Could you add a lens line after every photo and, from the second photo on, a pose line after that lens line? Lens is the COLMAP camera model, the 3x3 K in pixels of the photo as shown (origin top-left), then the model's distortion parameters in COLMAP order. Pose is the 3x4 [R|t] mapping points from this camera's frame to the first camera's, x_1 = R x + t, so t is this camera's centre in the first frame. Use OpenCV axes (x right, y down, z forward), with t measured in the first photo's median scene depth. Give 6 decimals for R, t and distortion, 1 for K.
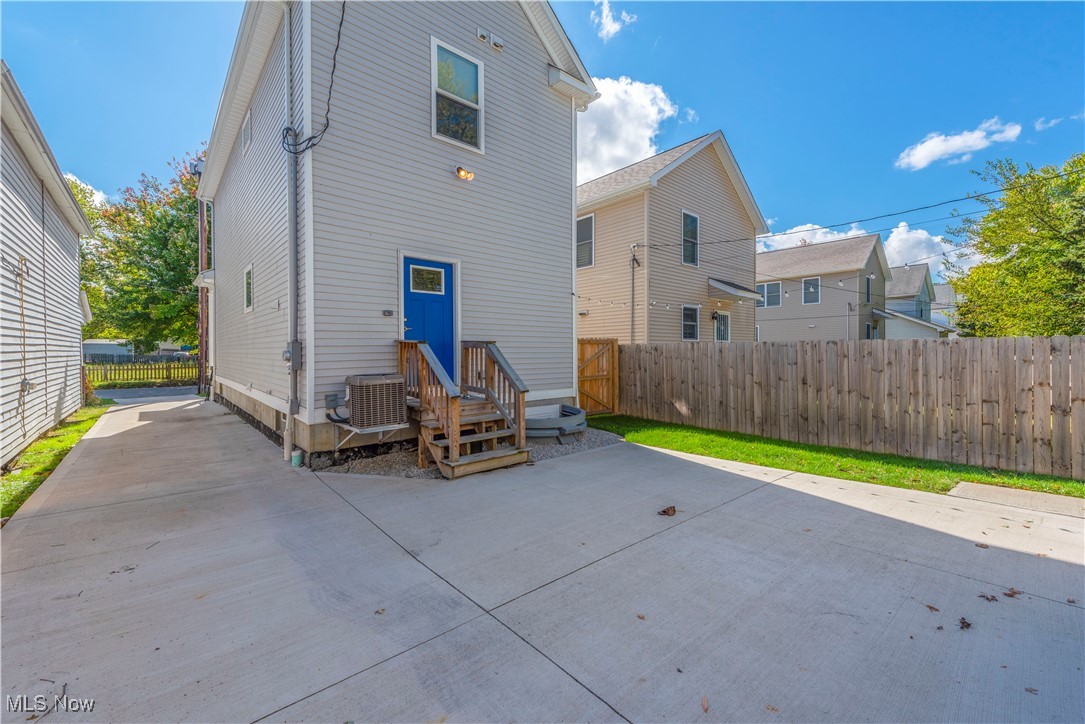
lens RADIAL K [[441.1, 0, 547.8], [0, 441.1, 354.7], [0, 0, 1]] dist [-0.006151, -0.000979]
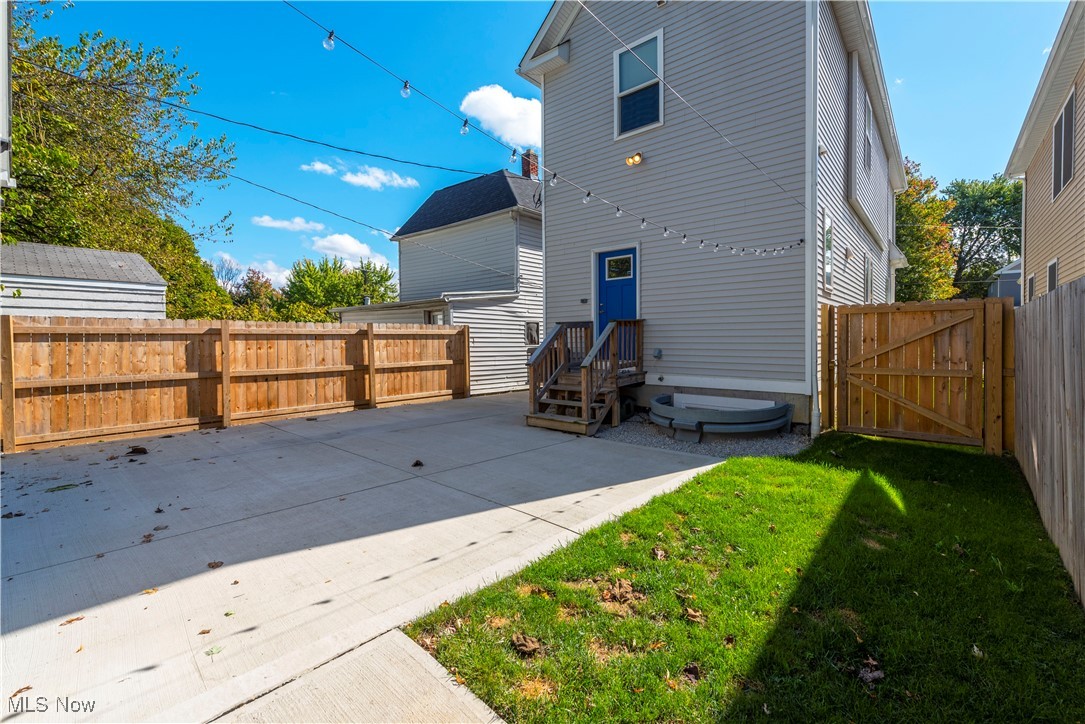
lens RADIAL K [[441.1, 0, 556.2], [0, 441.1, 344.7], [0, 0, 1]] dist [-0.006151, -0.000979]
pose [[0.170722, 0.013213, -0.985231, 0.964274], [0.000147, 0.999910, 0.013435, 0.016463], [0.985319, -0.002439, 0.170704, 0.758811]]
